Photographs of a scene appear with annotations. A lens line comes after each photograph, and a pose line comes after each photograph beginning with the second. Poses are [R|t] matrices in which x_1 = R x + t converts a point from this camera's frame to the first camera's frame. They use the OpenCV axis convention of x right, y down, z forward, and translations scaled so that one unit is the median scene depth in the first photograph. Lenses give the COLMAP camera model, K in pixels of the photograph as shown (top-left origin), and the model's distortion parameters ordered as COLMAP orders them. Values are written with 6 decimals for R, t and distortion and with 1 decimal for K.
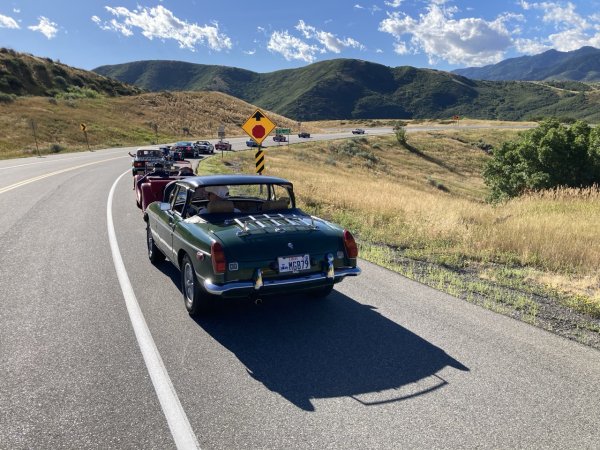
lens RADIAL K [[500.0, 0, 298.5], [0, 500.0, 223.0], [0, 0, 1]] dist [-0.001806, 0.016344]
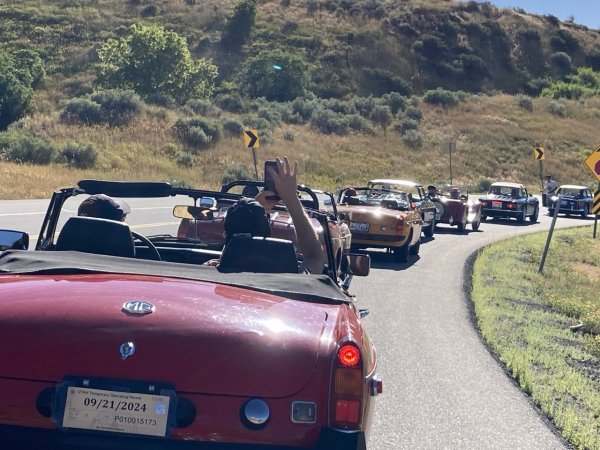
lens RADIAL K [[1296.0, 0, 300.0], [0, 1296.0, 225.0], [0, 0, 1]] dist [-0.017087, 0.000000]
pose [[0.786314, 0.073702, -0.613416, 0.104623], [-0.156776, 0.984164, -0.082719, 0.021293], [0.597605, 0.161212, 0.785416, -0.123524]]
